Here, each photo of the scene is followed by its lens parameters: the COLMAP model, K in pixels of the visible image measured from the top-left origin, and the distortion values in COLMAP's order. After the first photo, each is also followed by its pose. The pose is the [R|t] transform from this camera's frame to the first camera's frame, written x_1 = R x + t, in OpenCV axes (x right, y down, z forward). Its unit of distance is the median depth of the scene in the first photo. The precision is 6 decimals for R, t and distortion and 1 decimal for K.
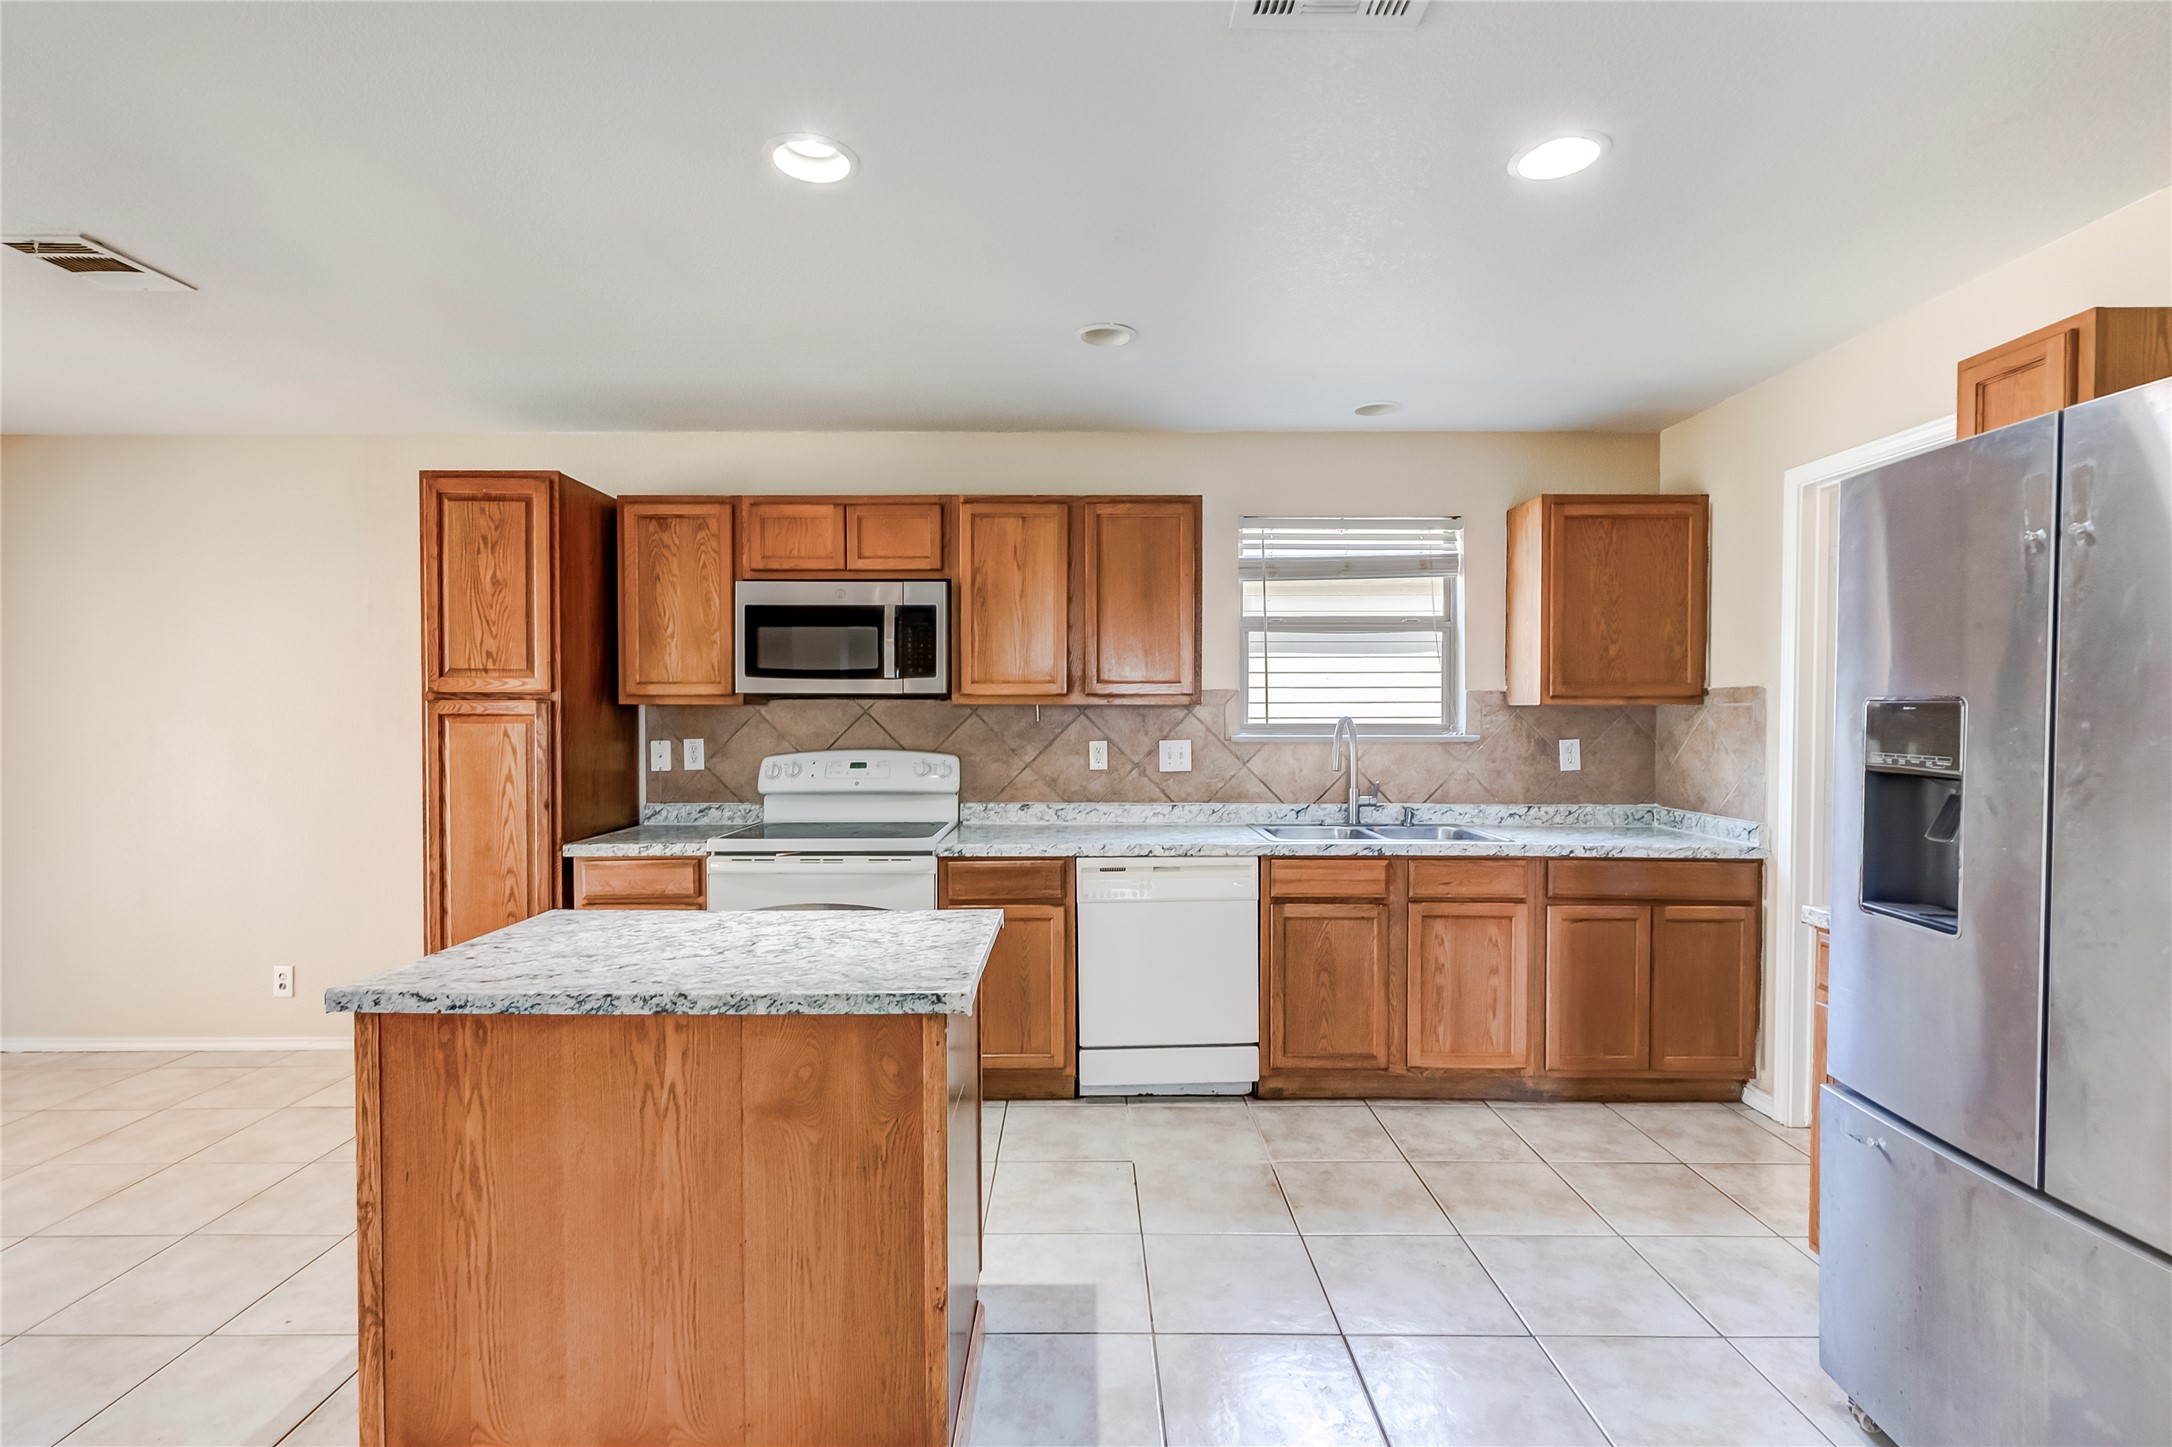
lens RADIAL K [[991.8, 0, 1083.6], [0, 991.8, 730.3], [0, 0, 1]] dist [0.006625, 0.000361]
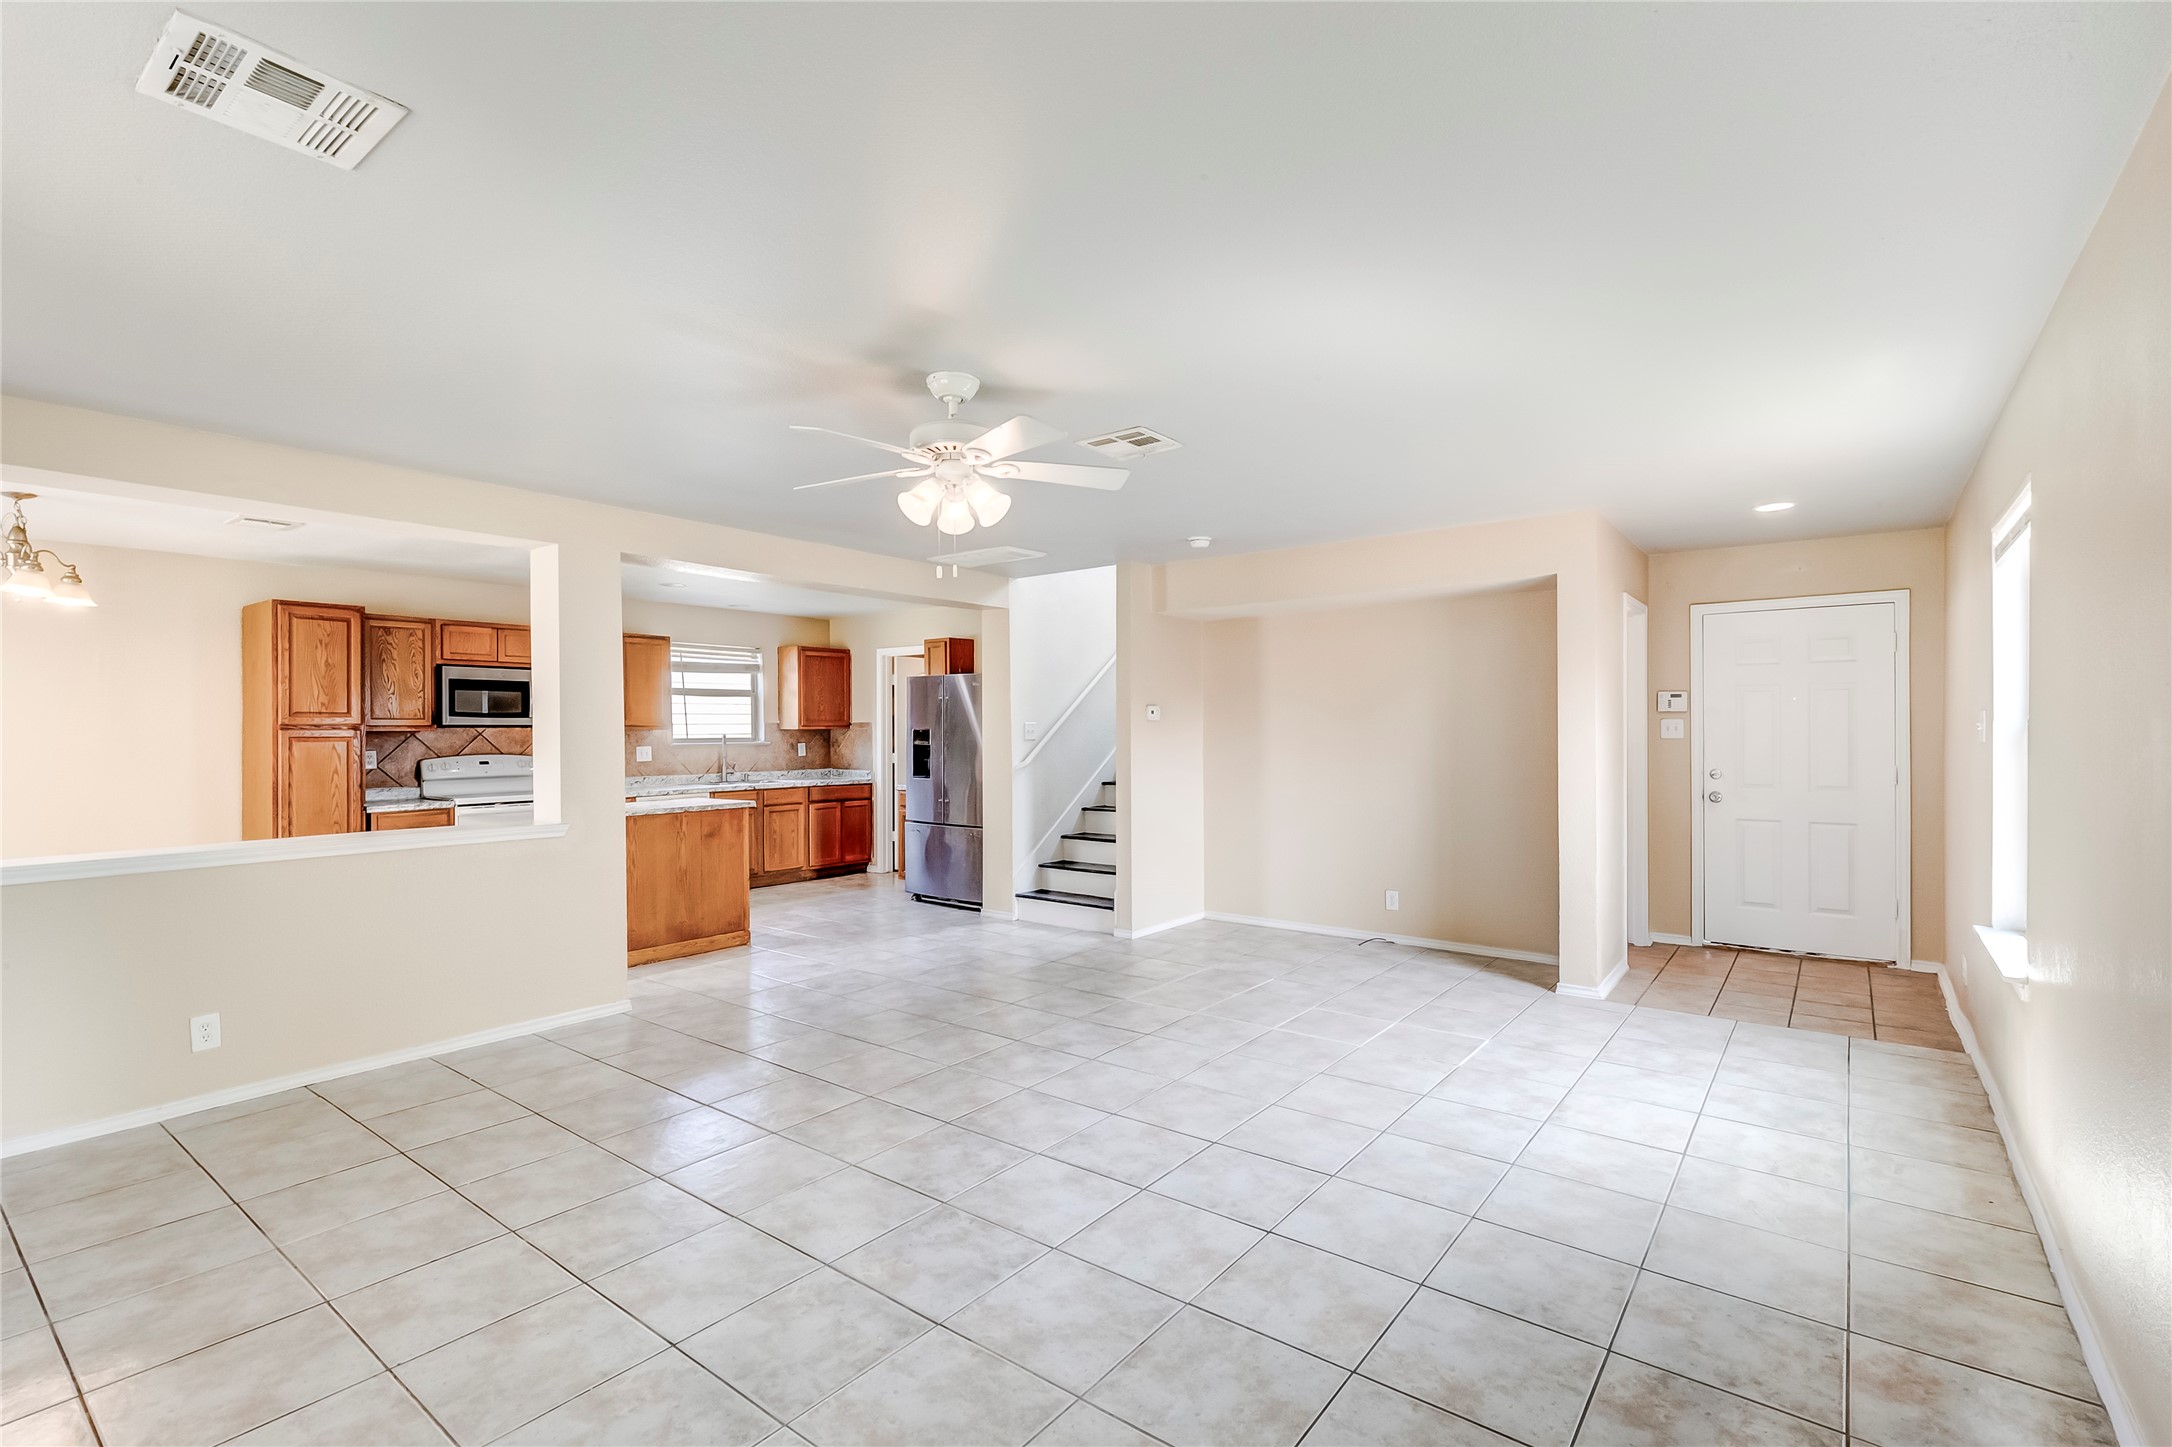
lens RADIAL K [[985.4, 0, 1086.9], [0, 985.4, 728.8], [0, 0, 1]] dist [0.004485, -0.000640]
pose [[0.611878, -0.003927, 0.790942, -1.158068], [0.020749, 0.999723, -0.011088, 0.017840], [-0.790680, 0.023196, 0.611790, -1.200111]]
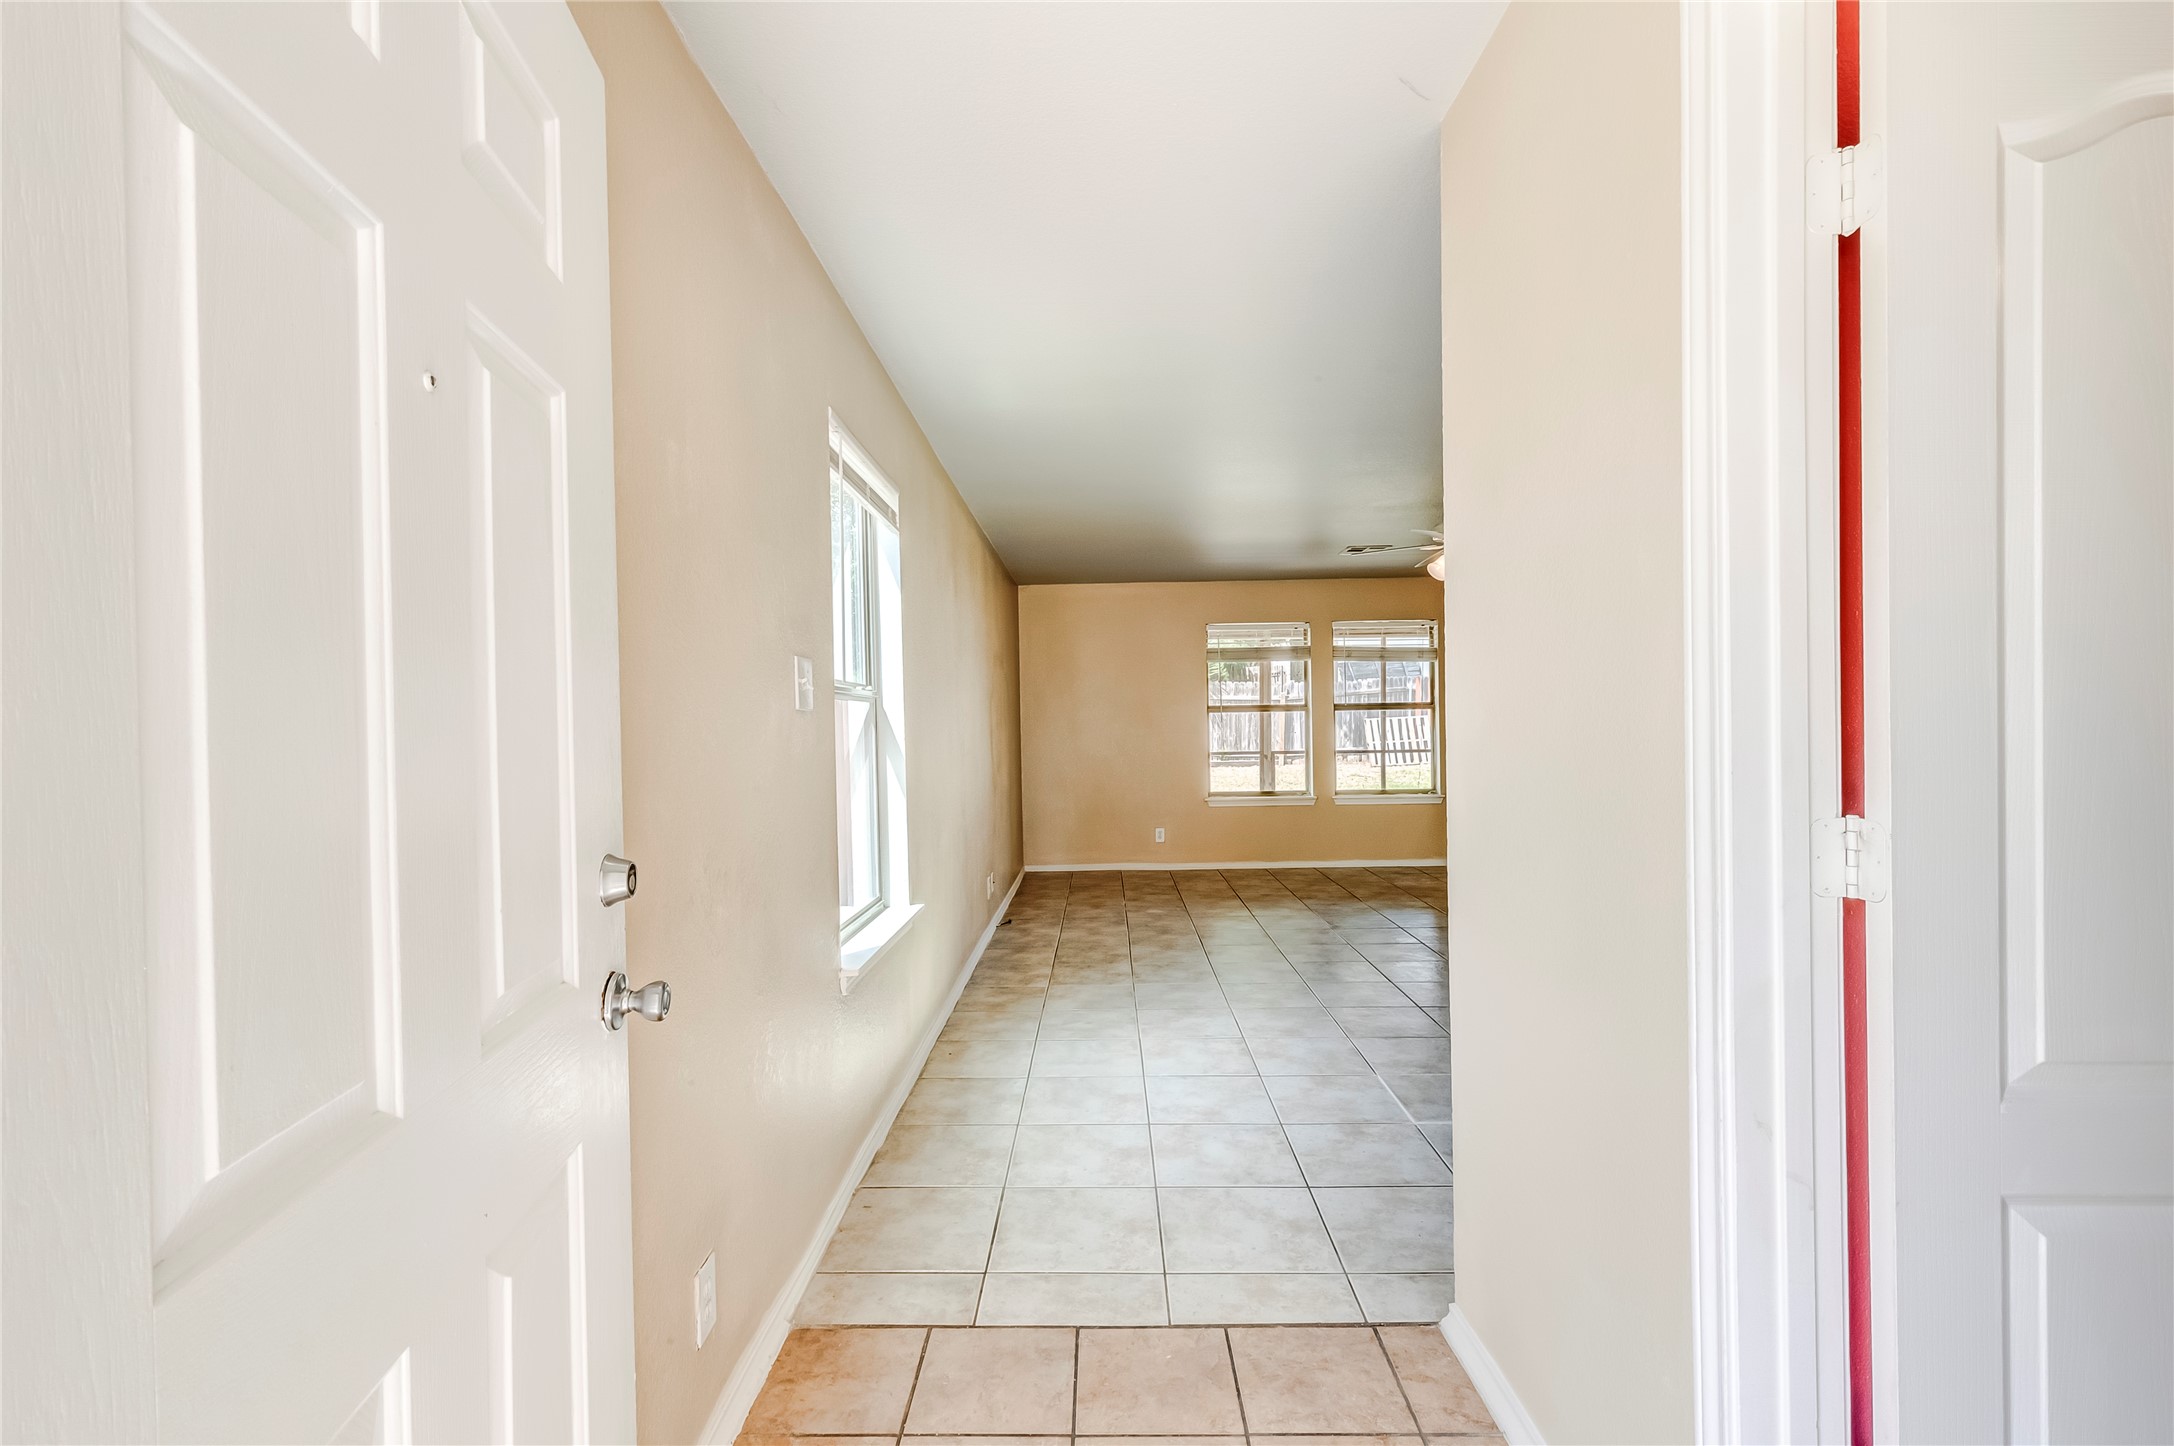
lens RADIAL K [[976.9, 0, 1086.5], [0, 976.9, 731.3], [0, 0, 1]] dist [0.003504, -0.000339]
pose [[-0.019031, 0.006698, -0.999796, 1.074265], [-0.002548, 0.999974, 0.006748, 0.049088], [0.999816, 0.002676, -0.019013, -1.107893]]
